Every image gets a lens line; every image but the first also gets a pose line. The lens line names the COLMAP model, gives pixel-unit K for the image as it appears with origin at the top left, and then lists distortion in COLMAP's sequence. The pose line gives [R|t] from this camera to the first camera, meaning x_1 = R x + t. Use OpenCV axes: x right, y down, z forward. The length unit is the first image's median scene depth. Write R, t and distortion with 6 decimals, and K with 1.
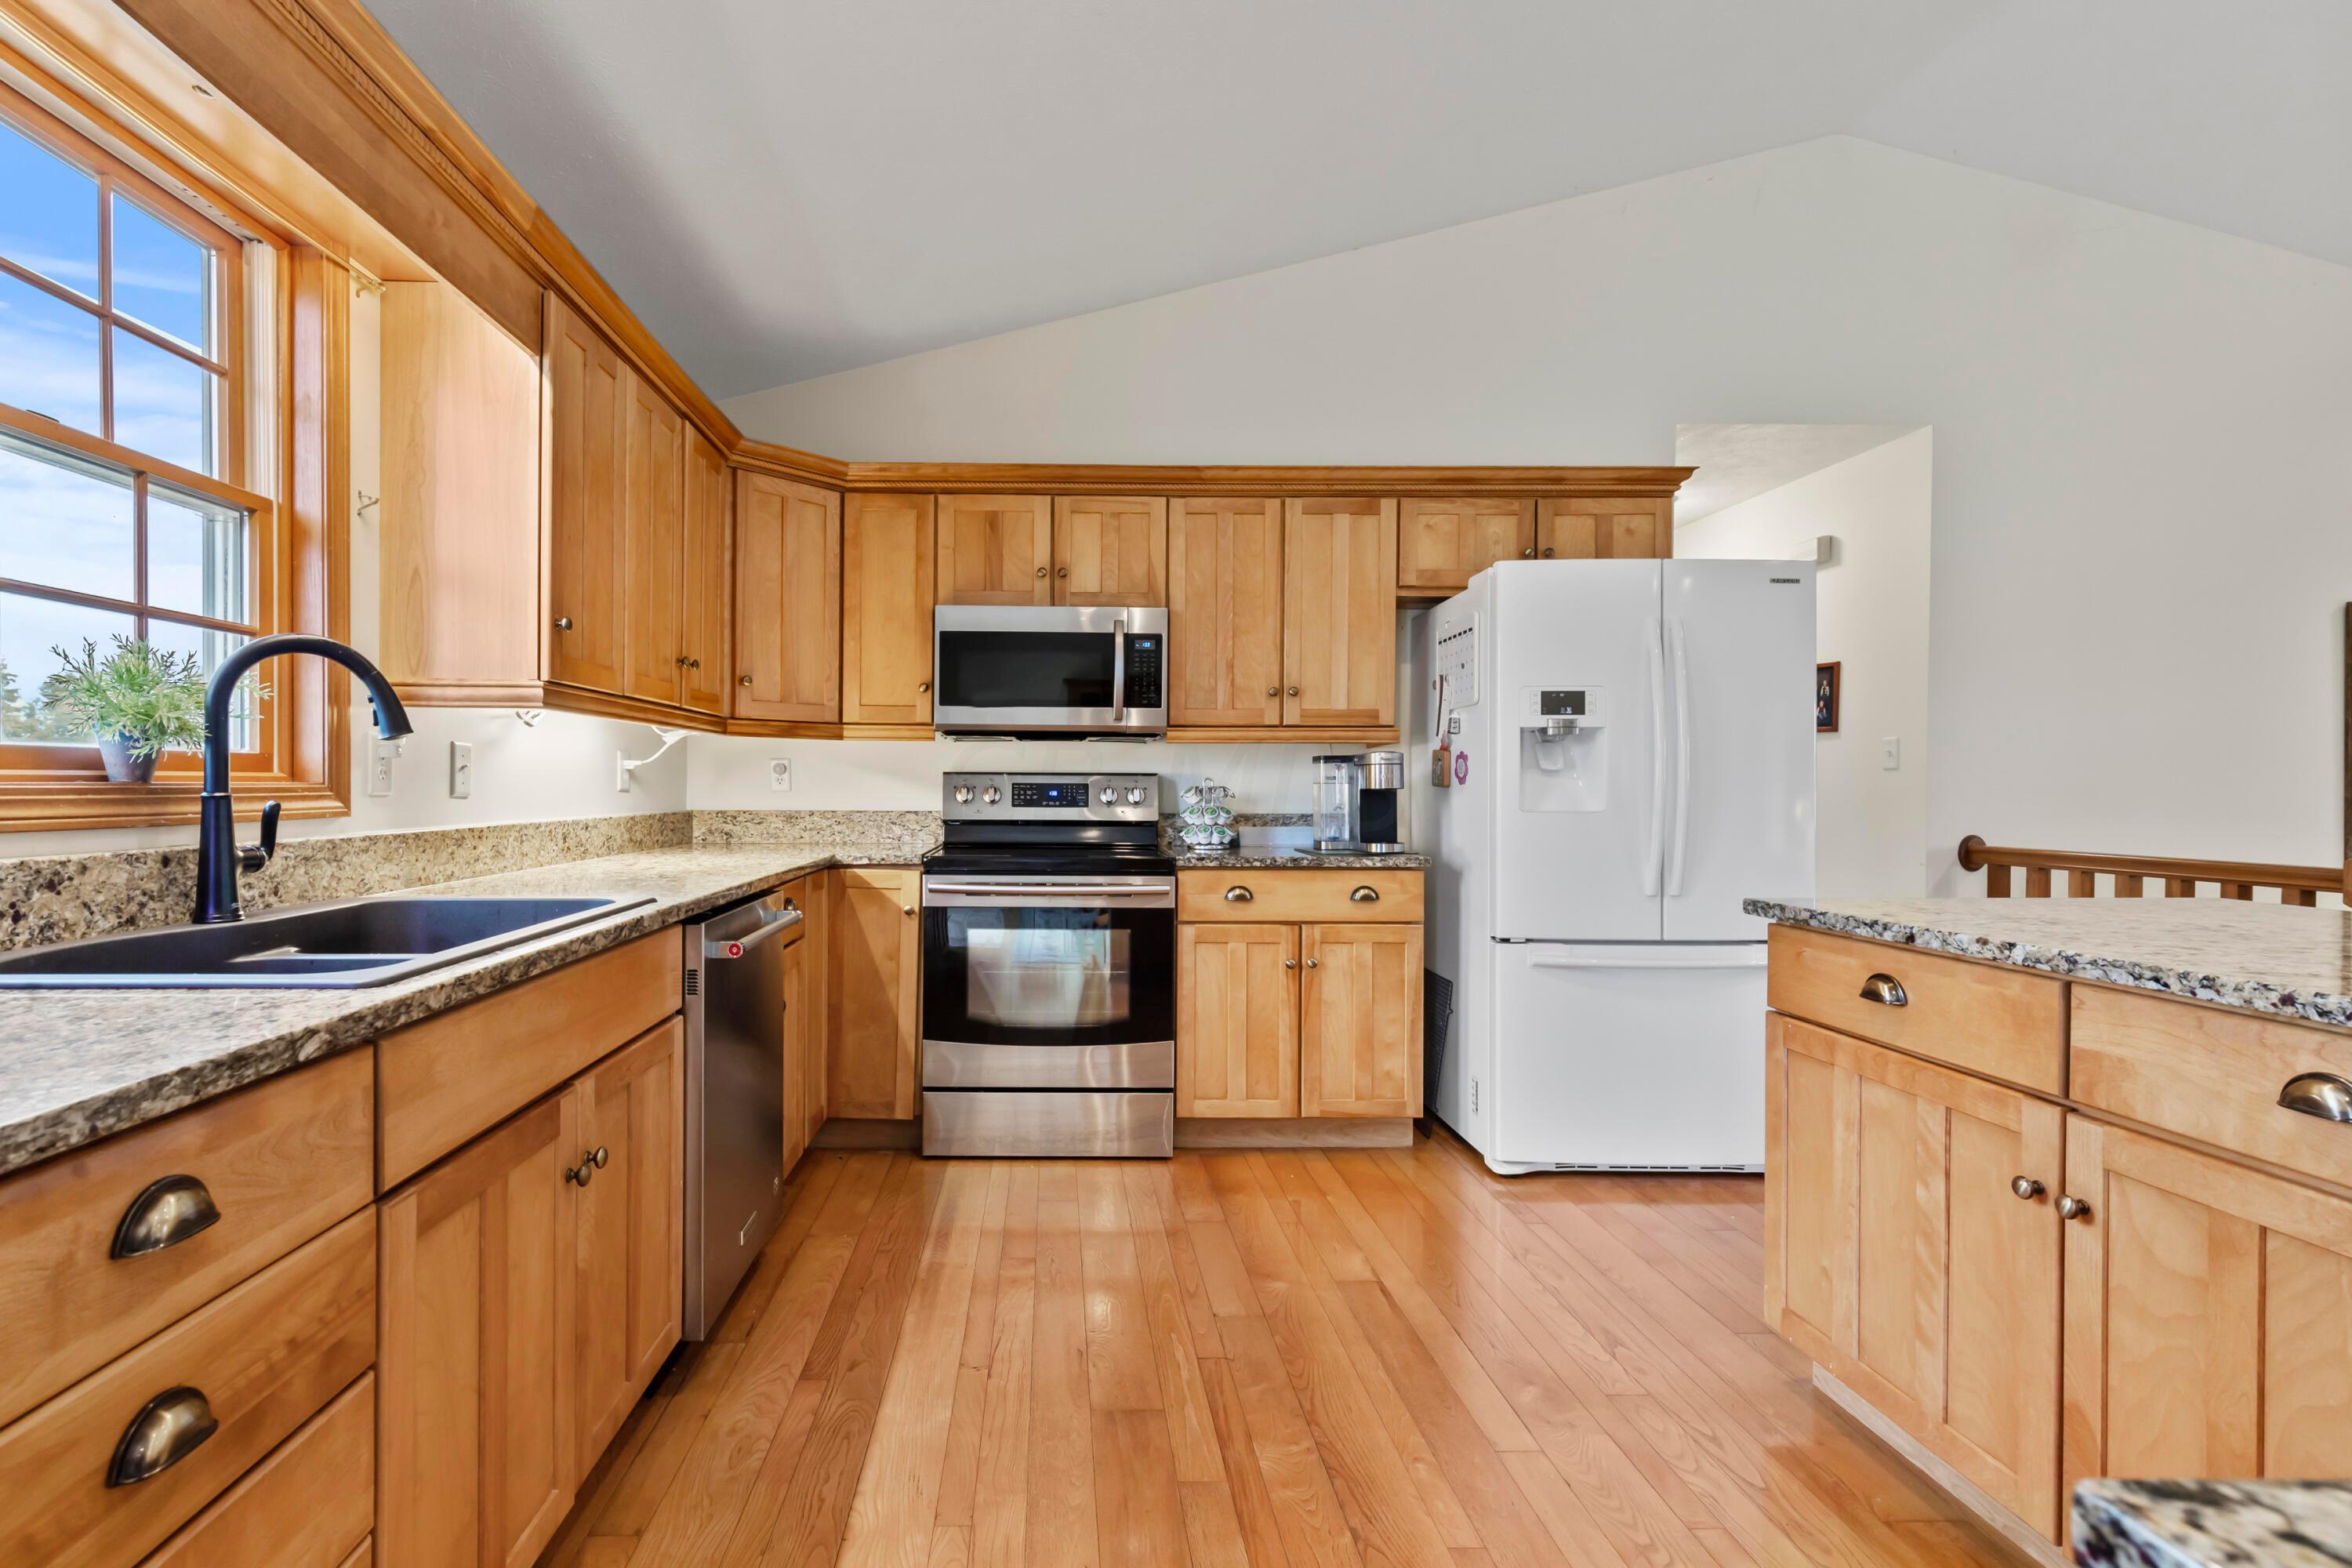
lens RADIAL K [[1114.4, 0, 1067.4], [0, 1114.4, 791.6], [0, 0, 1]] dist [0.001396, -0.000019]
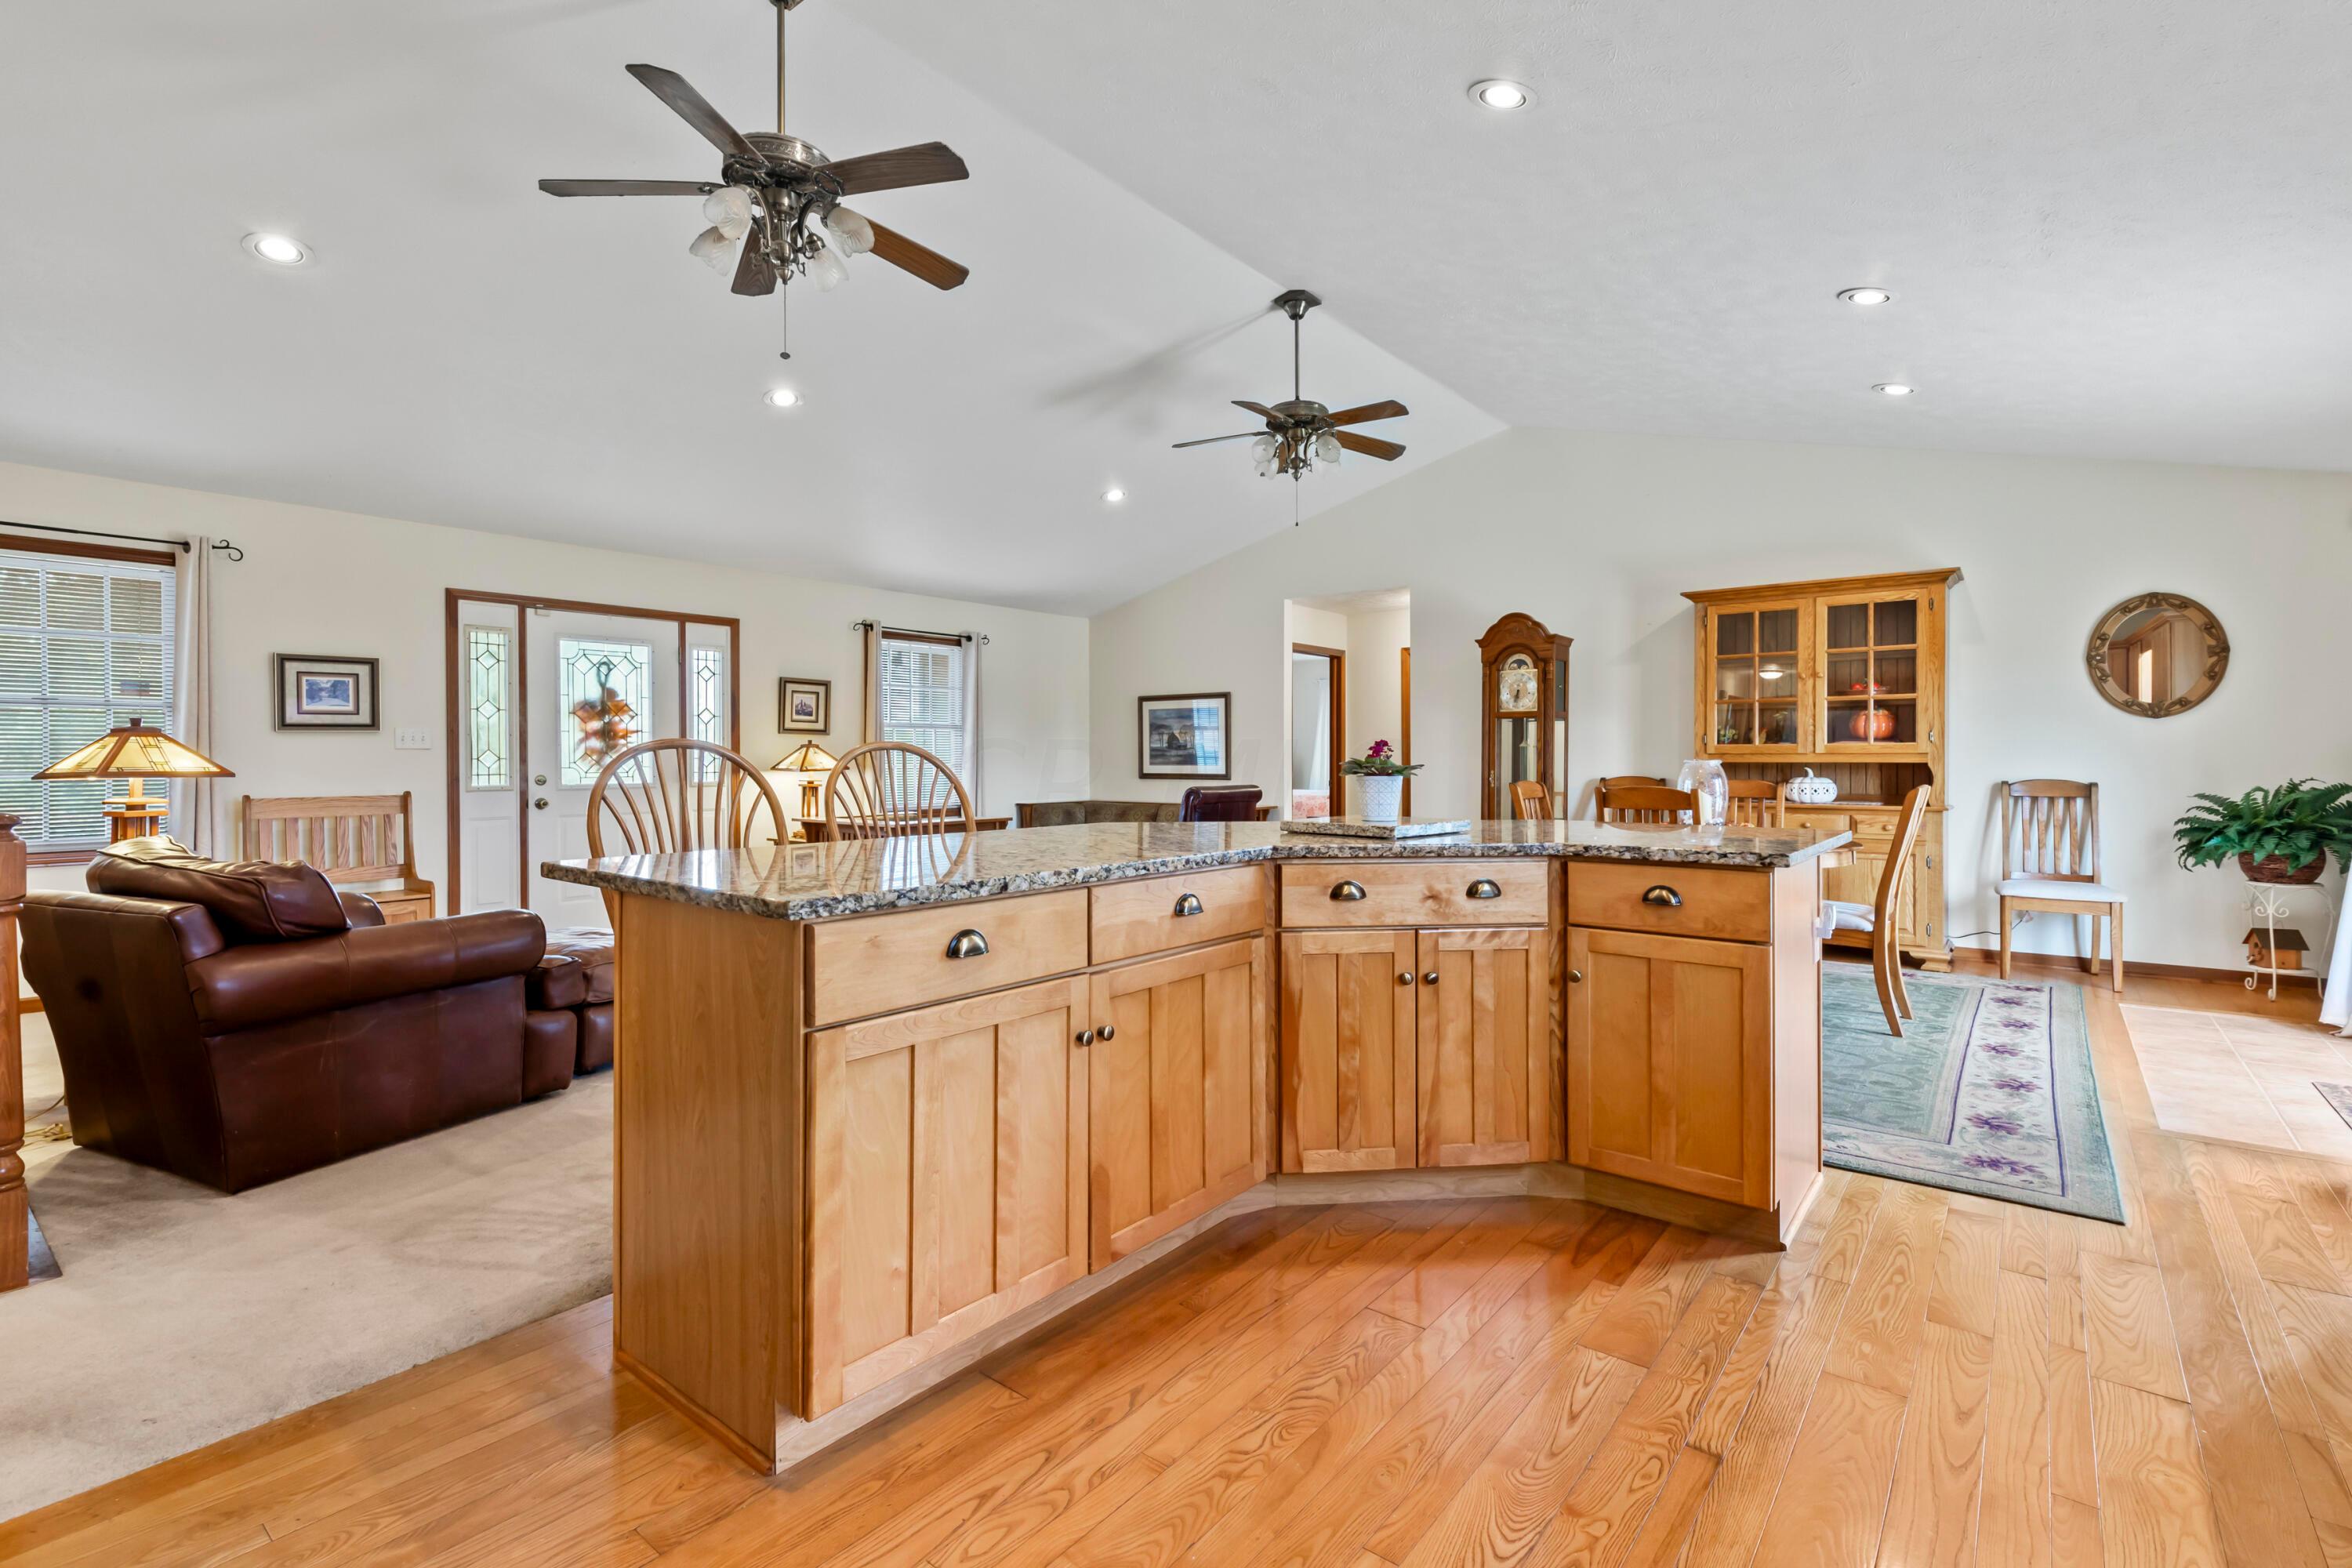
lens RADIAL K [[1058.7, 0, 1196.2], [0, 1058.7, 768.9], [0, 0, 1]] dist [-0.001255, -0.000038]
pose [[-0.771289, -0.009472, 0.636415, -0.040150], [0.002990, 0.999824, 0.018505, -0.004417], [-0.636479, 0.016175, -0.771125, 0.814388]]
